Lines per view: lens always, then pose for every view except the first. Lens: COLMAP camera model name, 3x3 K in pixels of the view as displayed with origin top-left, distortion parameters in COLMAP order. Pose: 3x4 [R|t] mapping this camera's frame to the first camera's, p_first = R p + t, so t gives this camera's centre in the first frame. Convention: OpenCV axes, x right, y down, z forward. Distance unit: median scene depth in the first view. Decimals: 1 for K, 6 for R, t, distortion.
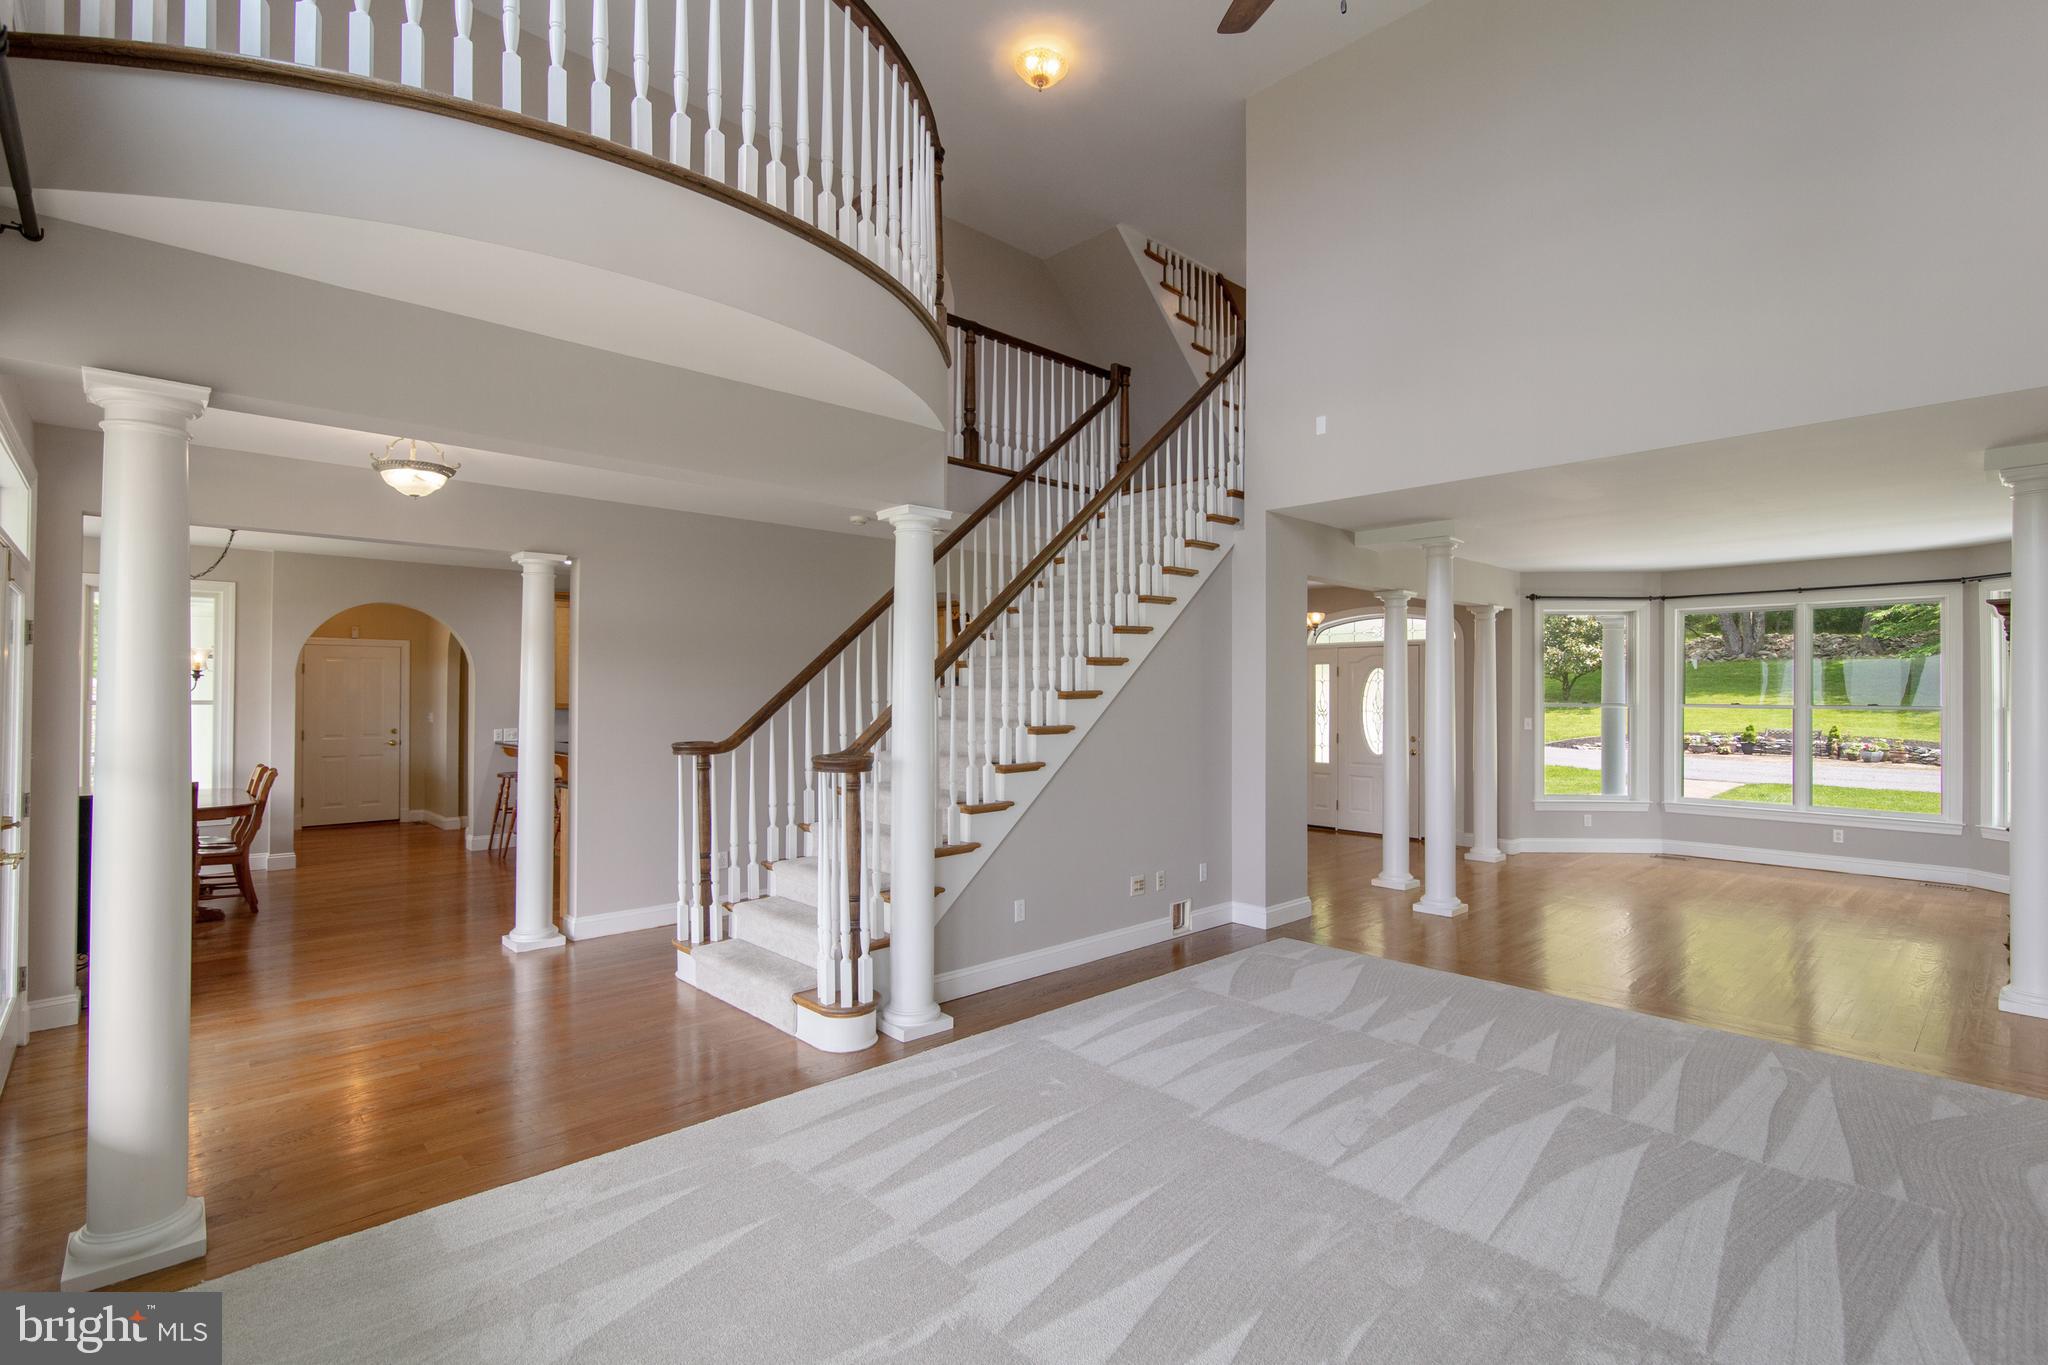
lens RADIAL K [[952.3, 0, 1020.5], [0, 952.3, 679.2], [0, 0, 1]] dist [-0.008682, 0.001586]
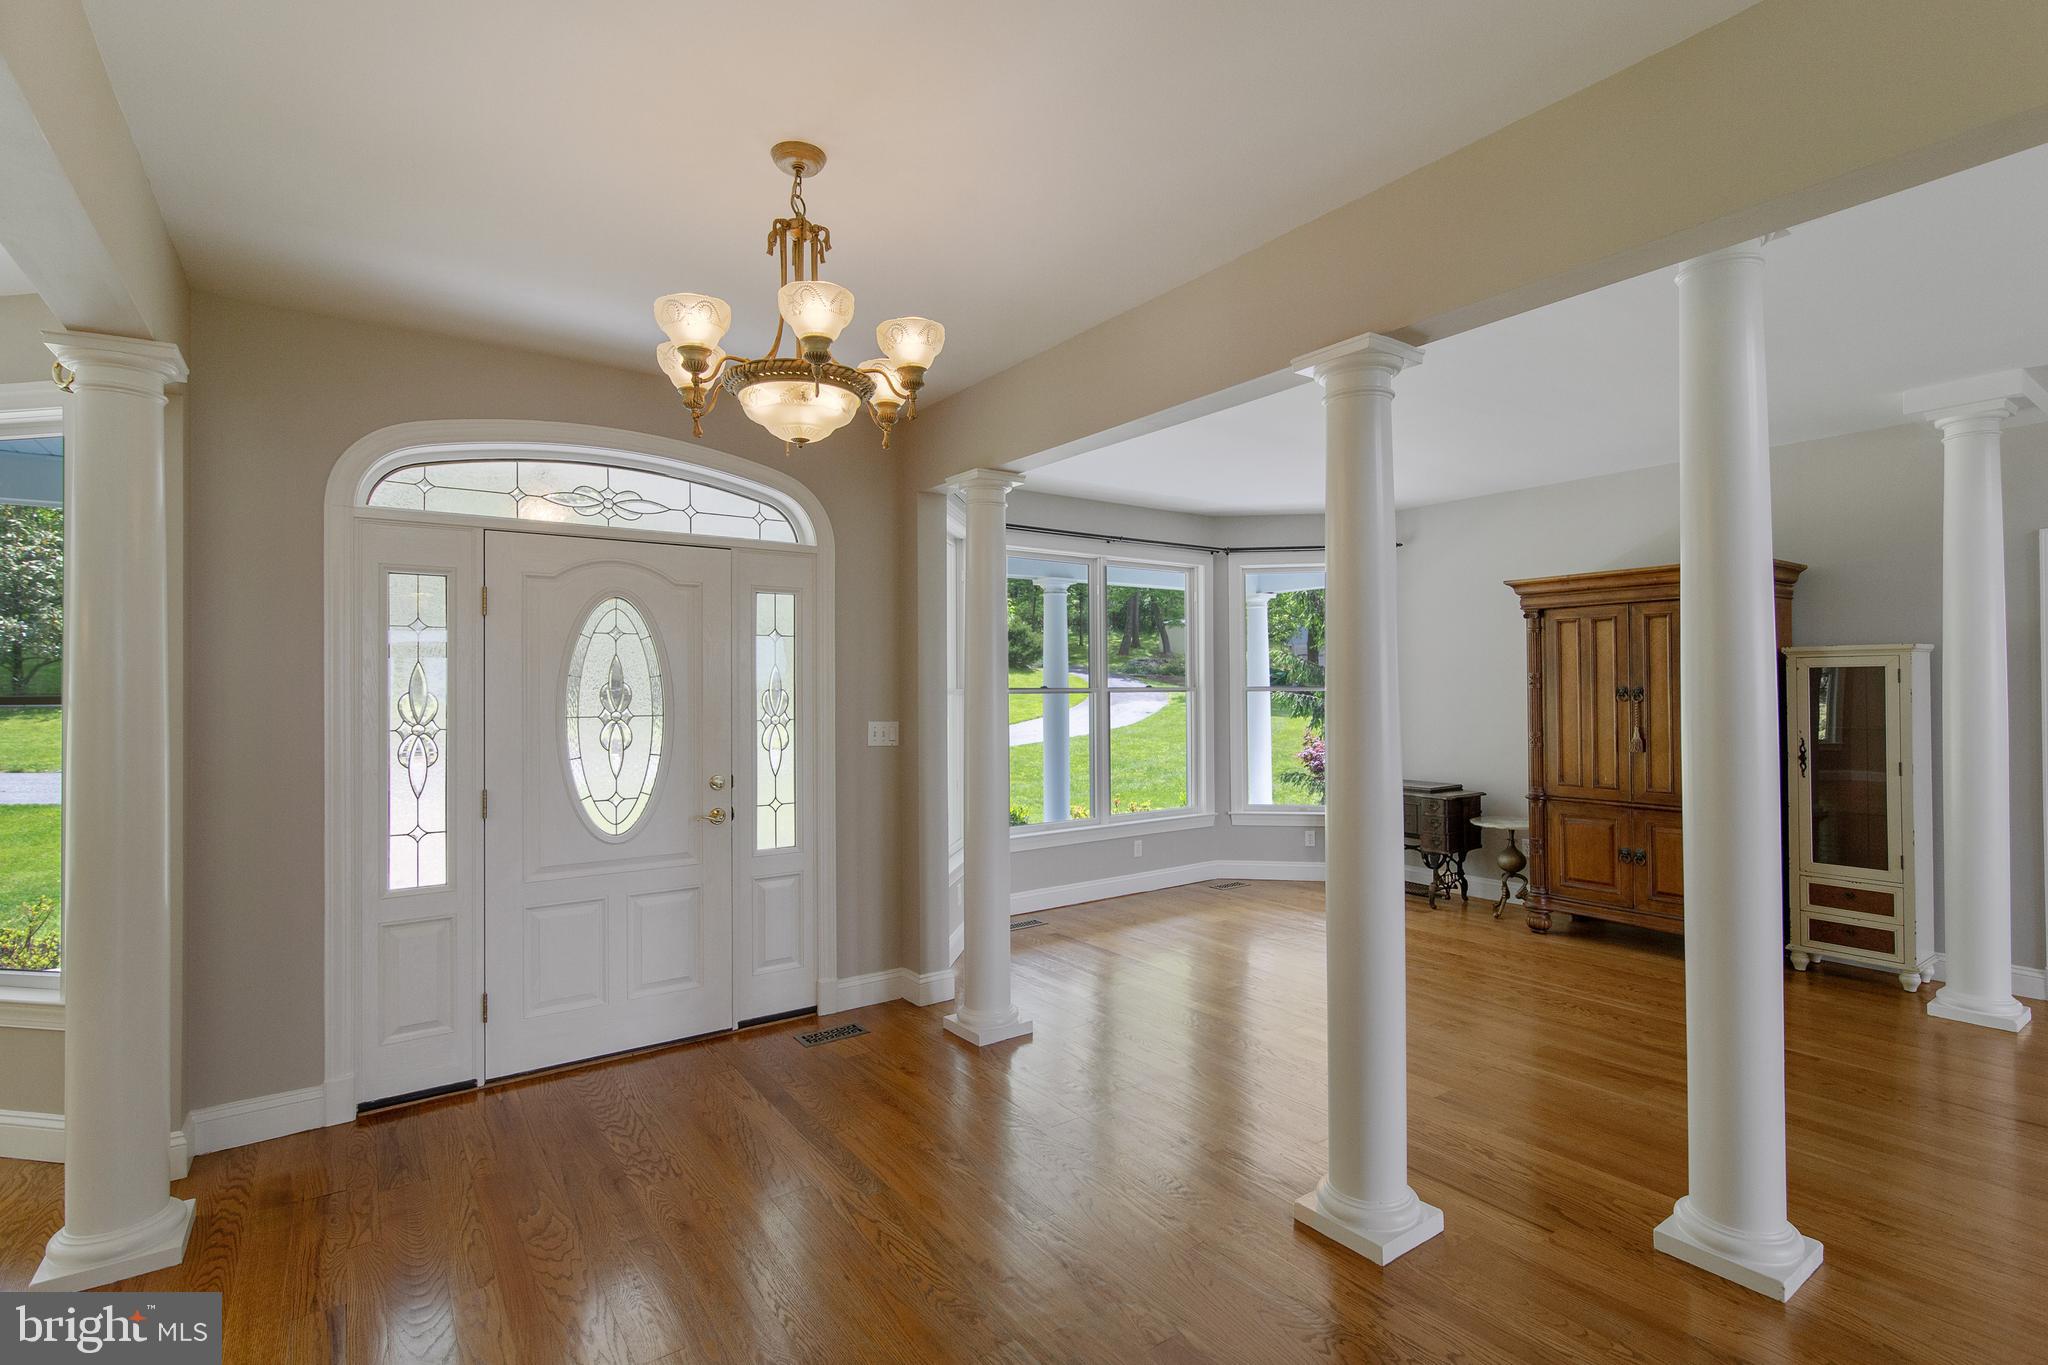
lens RADIAL K [[952.3, 0, 1036.1], [0, 952.3, 678.2], [0, 0, 1]] dist [-0.008682, 0.001586]
pose [[0.115127, 0.007168, 0.993325, 0.026288], [-0.004744, 0.999967, -0.006666, 0.016828], [-0.993339, -0.003945, 0.115157, 0.657623]]
